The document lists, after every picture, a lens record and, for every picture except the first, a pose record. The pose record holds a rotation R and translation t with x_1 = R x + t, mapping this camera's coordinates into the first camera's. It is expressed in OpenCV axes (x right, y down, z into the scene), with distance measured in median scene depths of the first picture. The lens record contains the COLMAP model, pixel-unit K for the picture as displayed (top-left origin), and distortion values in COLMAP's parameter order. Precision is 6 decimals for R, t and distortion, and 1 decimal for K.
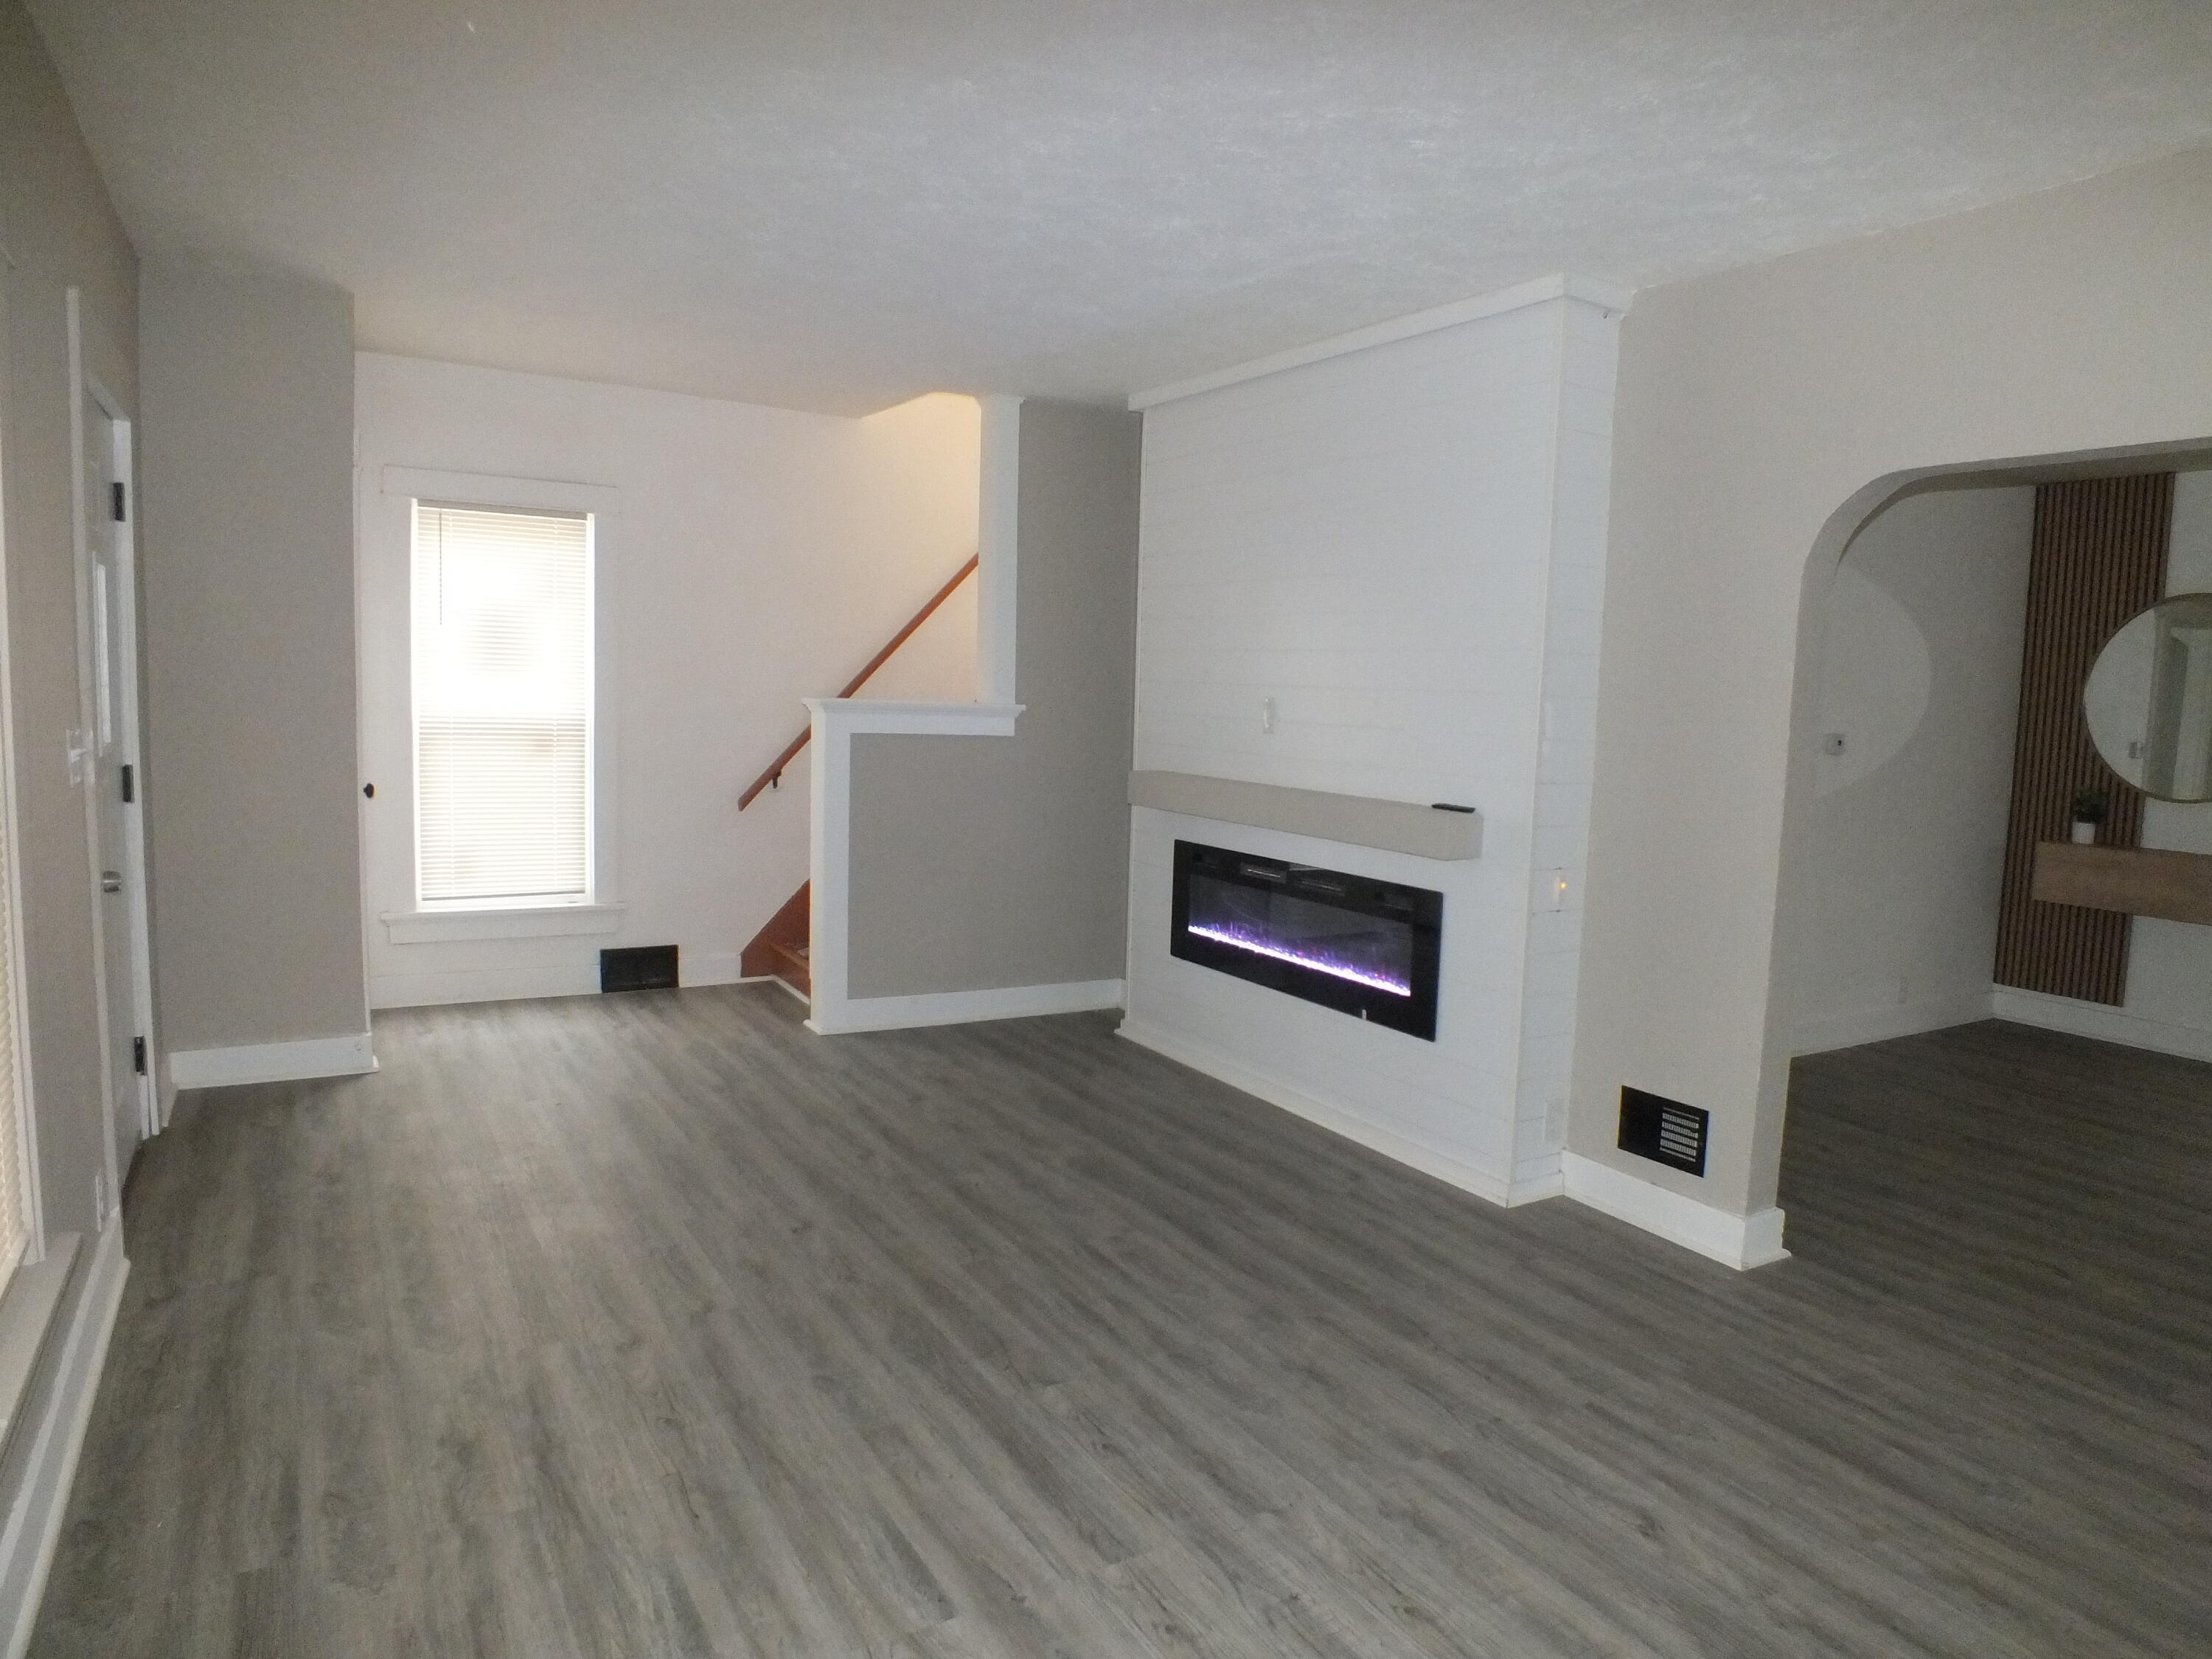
lens RADIAL K [[1433.4, 0, 1090.3], [0, 1433.4, 836.2], [0, 0, 1]] dist [-0.083438, 0.031667]
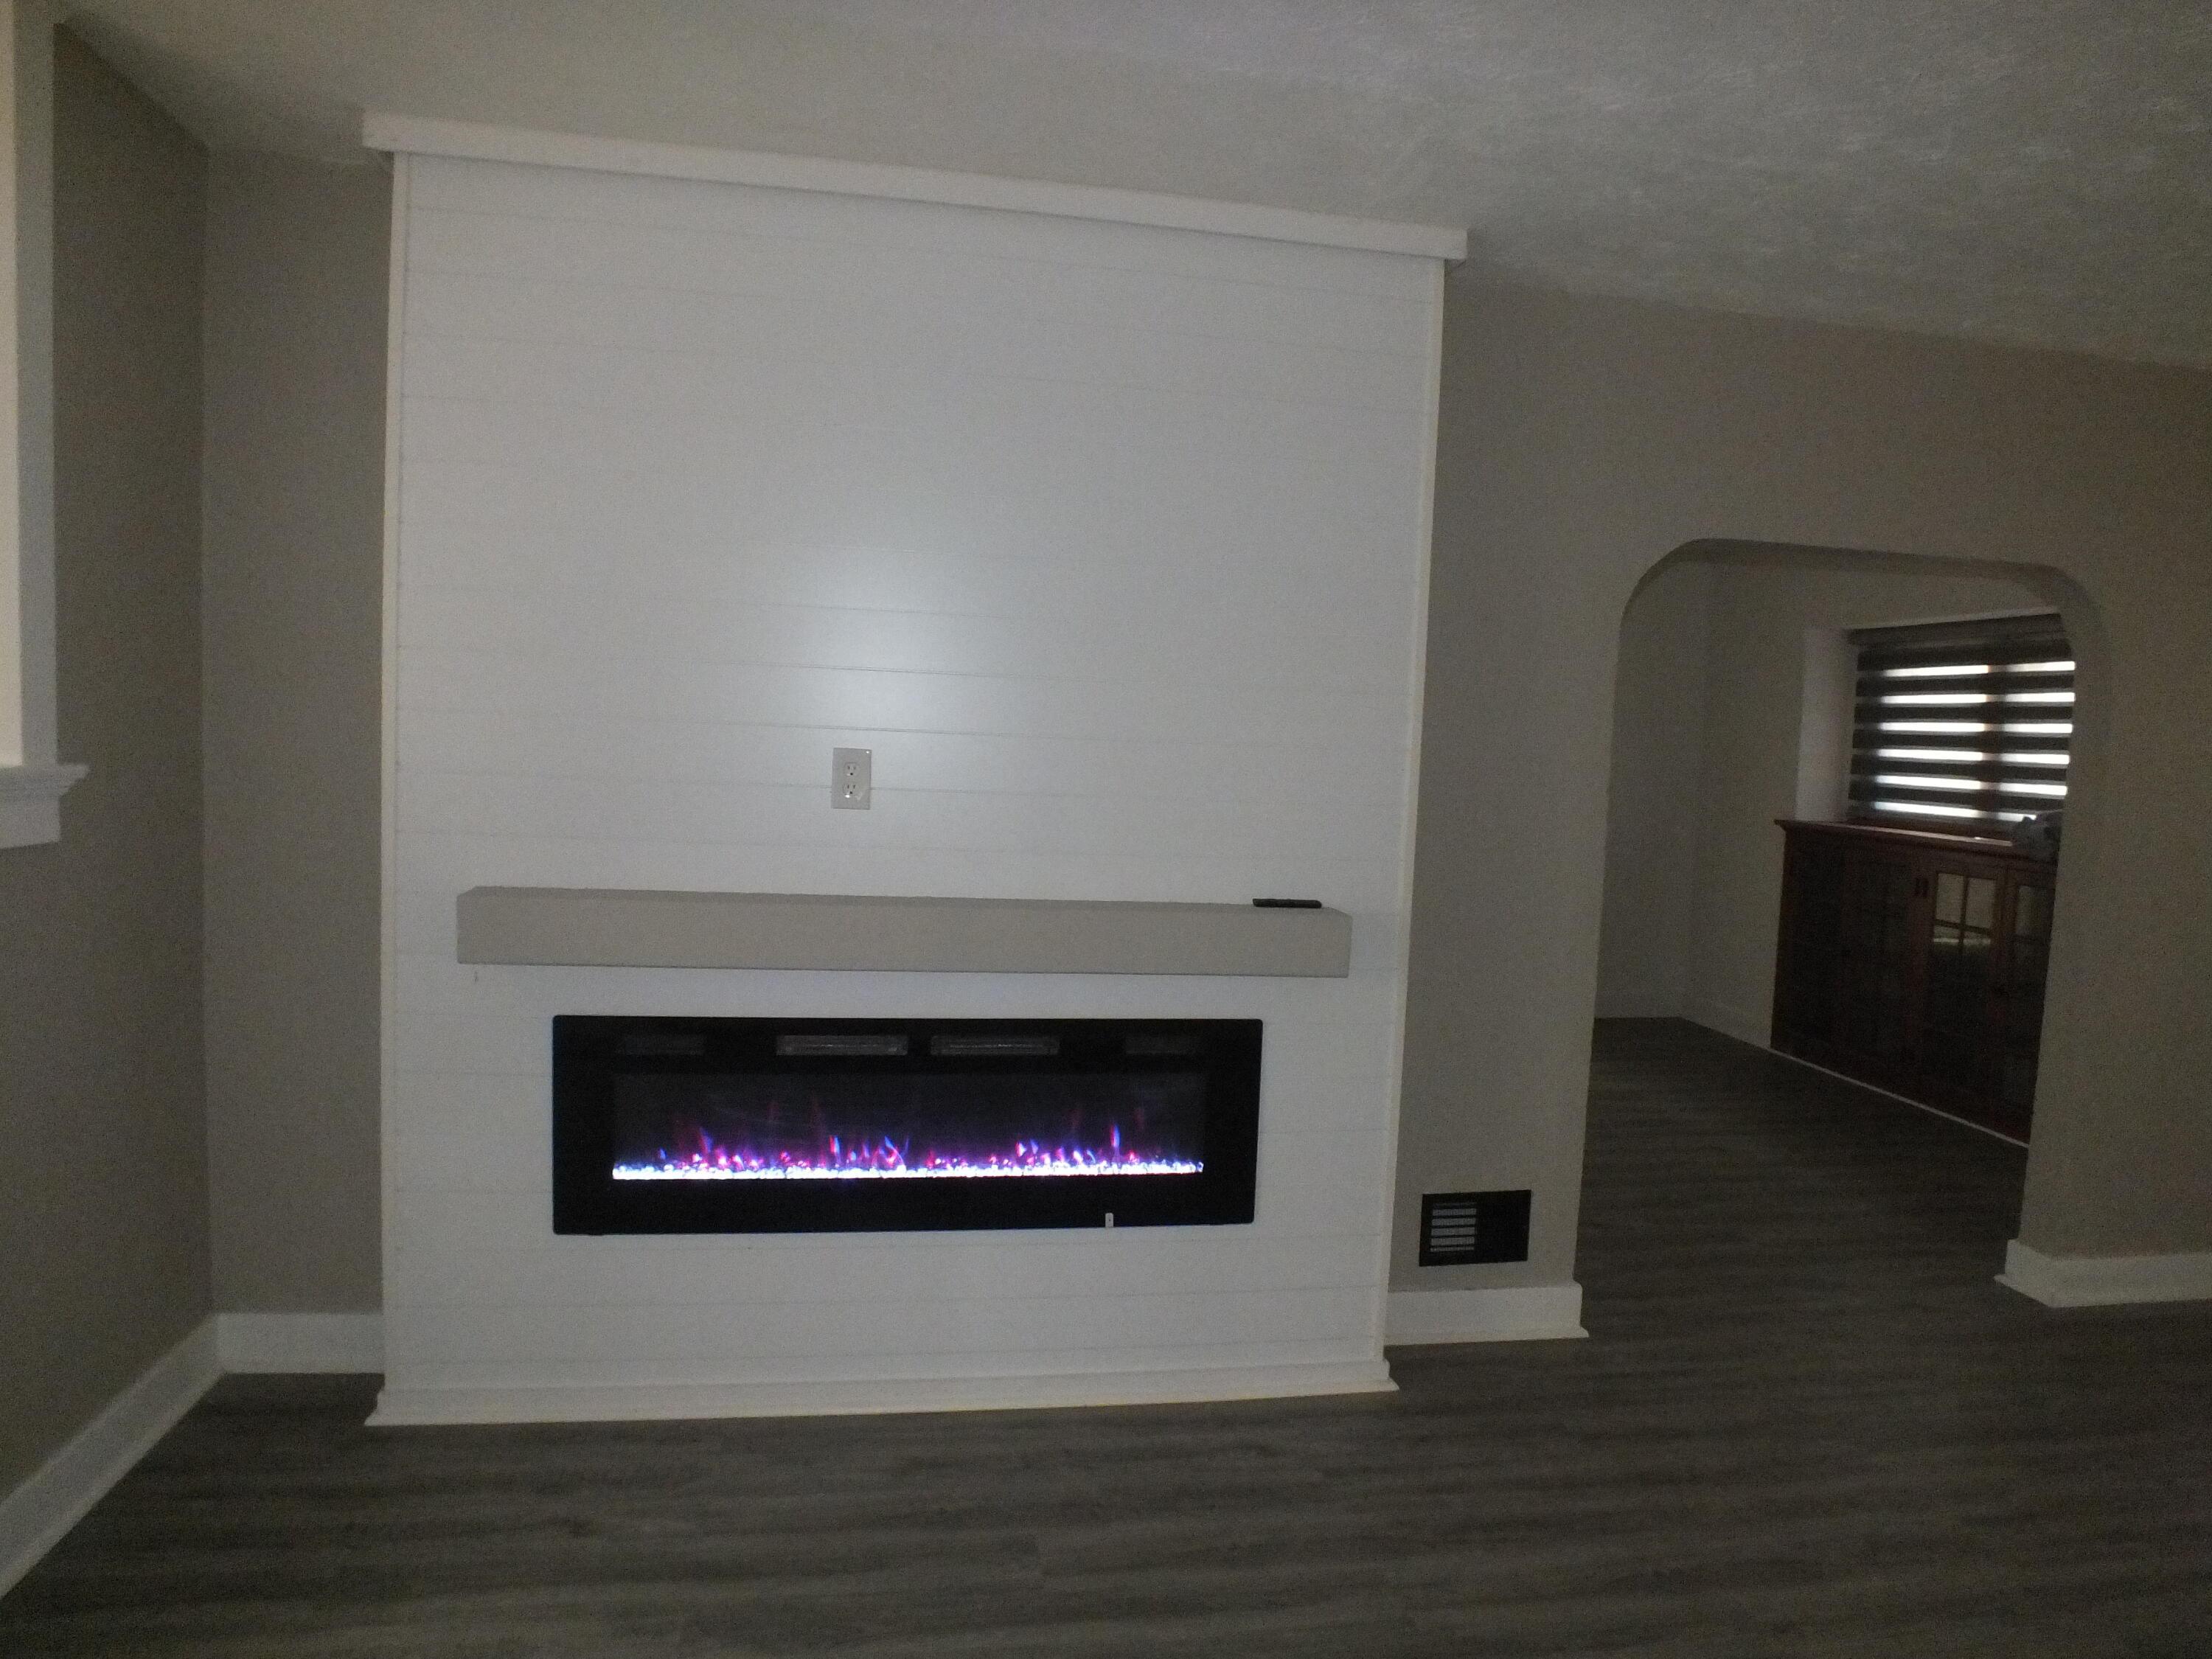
lens RADIAL K [[1433.4, 0, 1108.0], [0, 1433.4, 807.6], [0, 0, 1]] dist [-0.083438, 0.031667]
pose [[0.330918, -0.072618, 0.940861, -0.530435], [0.070630, 0.996144, 0.052043, -0.129074], [-0.941013, 0.049232, 0.334771, 0.953186]]
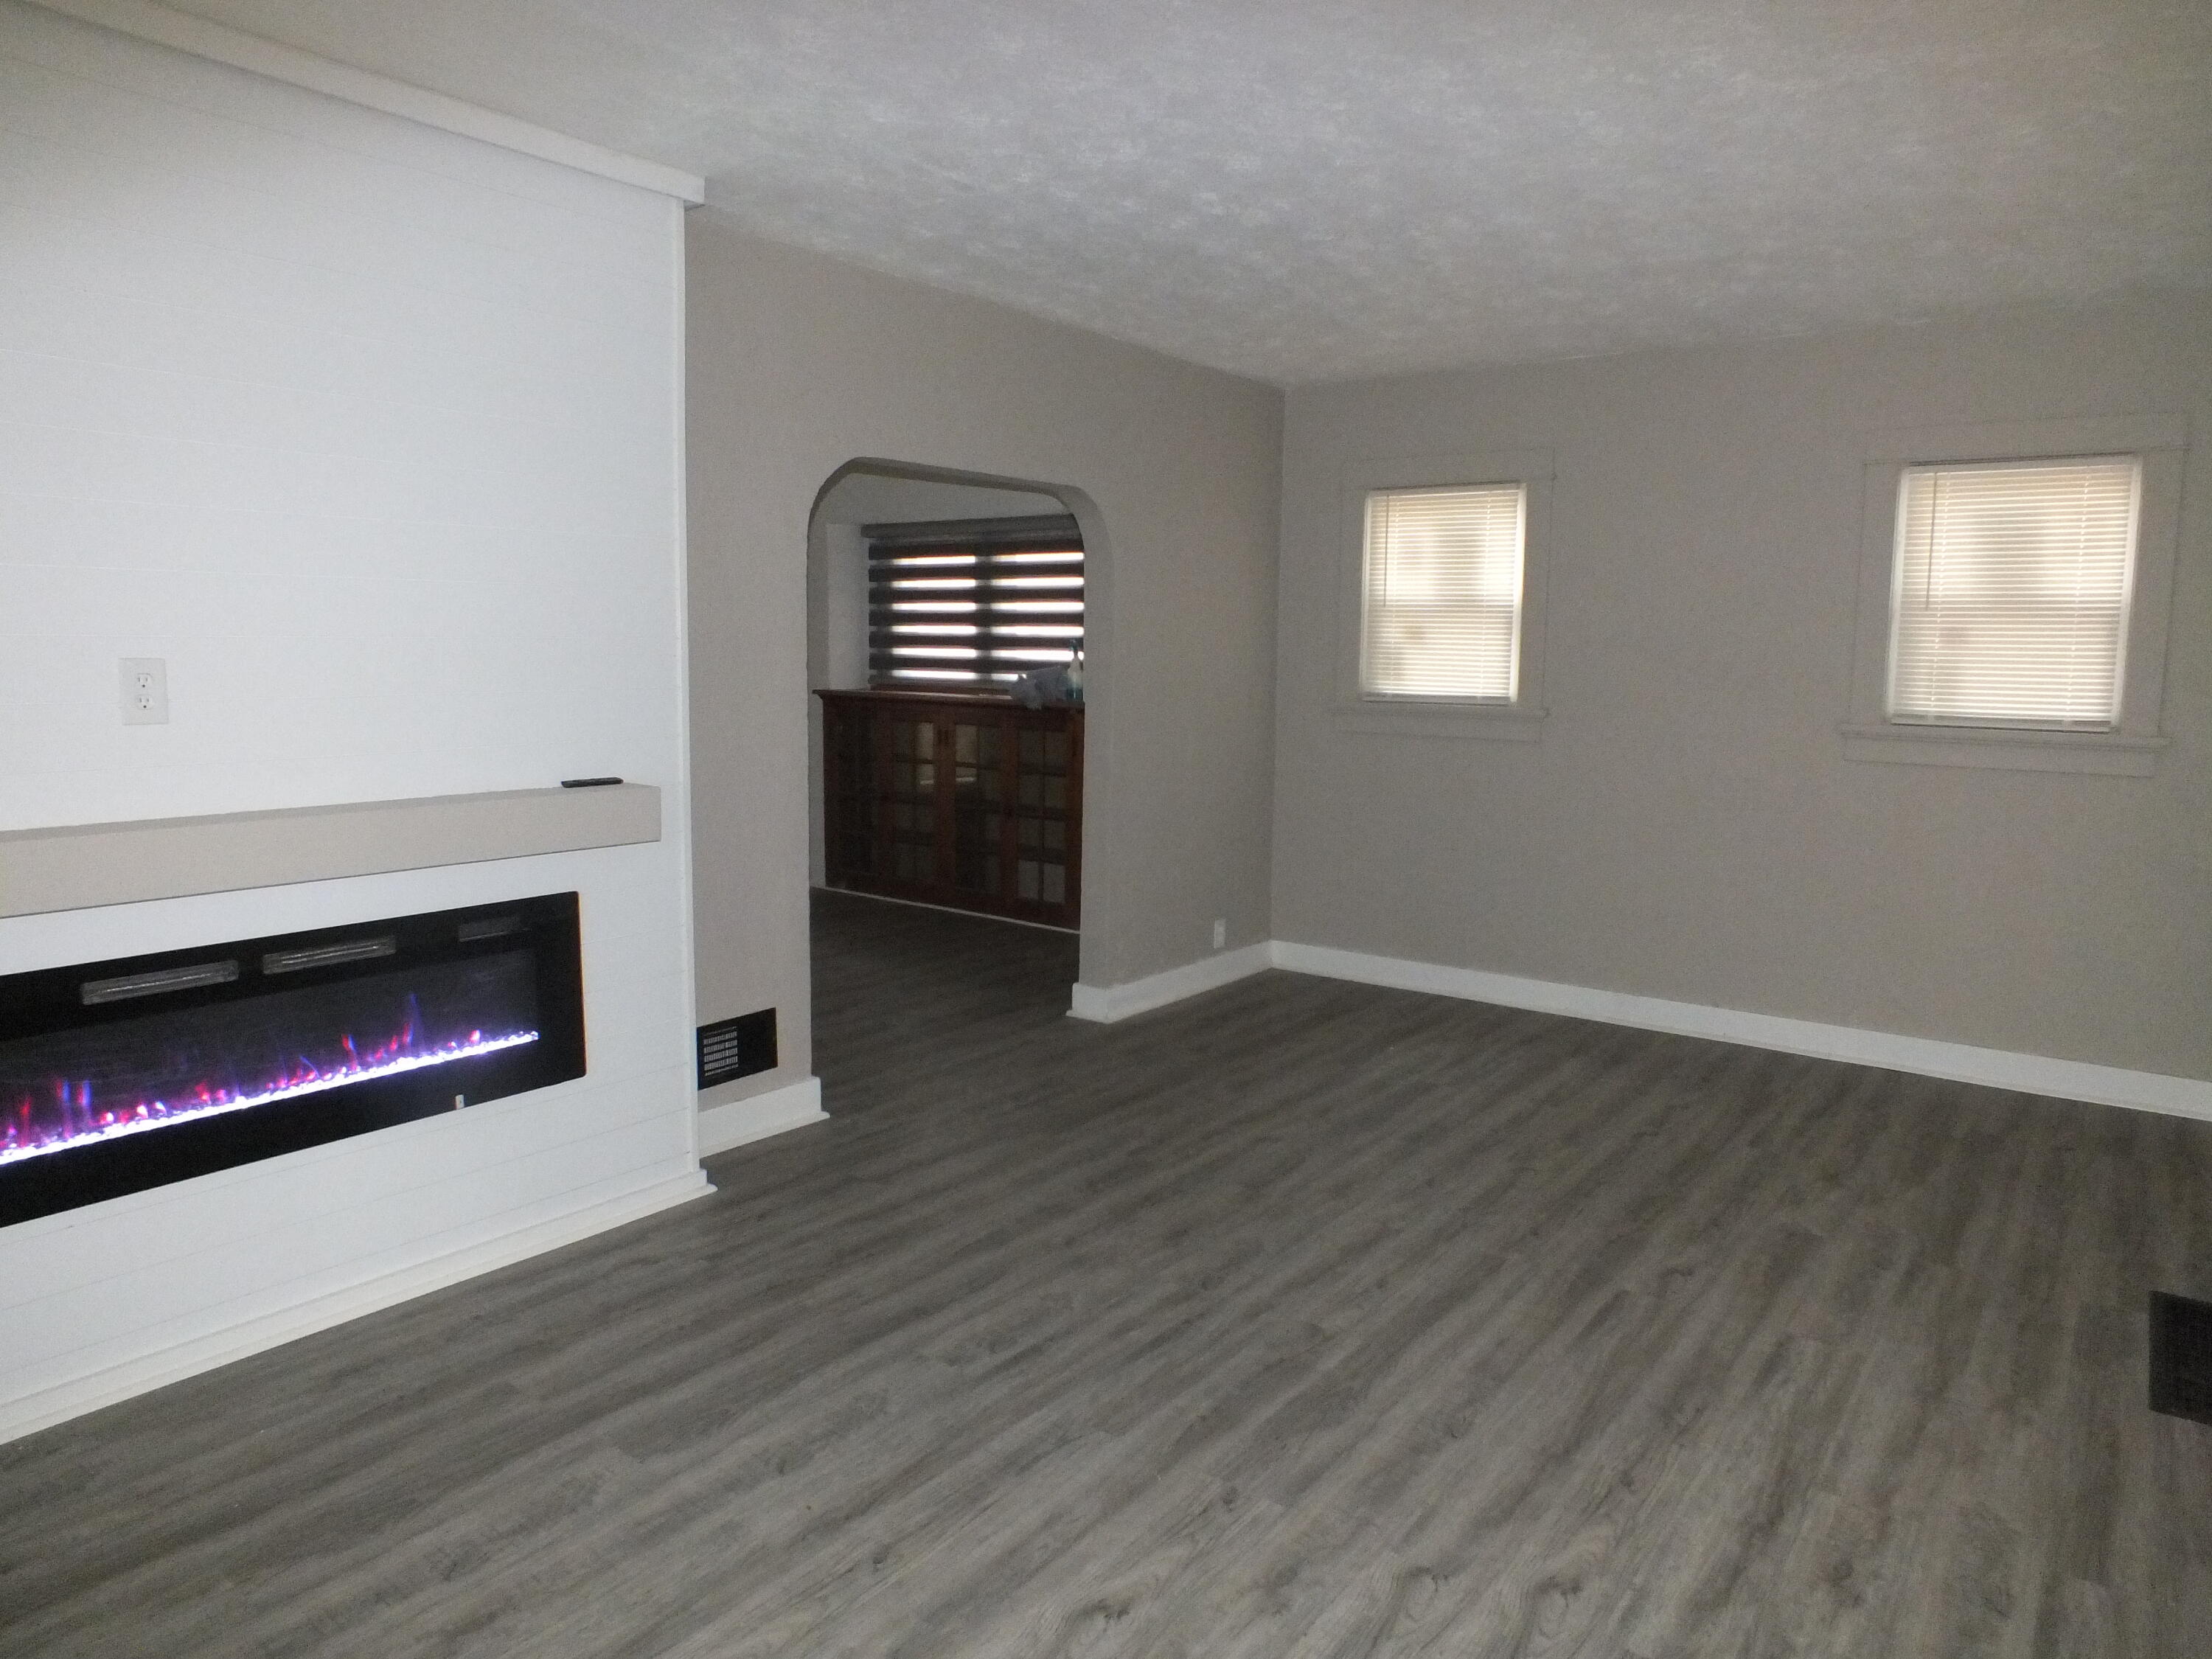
lens RADIAL K [[1433.4, 0, 1161.7], [0, 1433.4, 823.4], [0, 0, 1]] dist [-0.083438, 0.031667]
pose [[-0.428152, -0.154205, 0.890453, -0.684128], [0.063891, 0.977703, 0.200035, -0.155738], [-0.901445, 0.142537, -0.408754, 1.183352]]
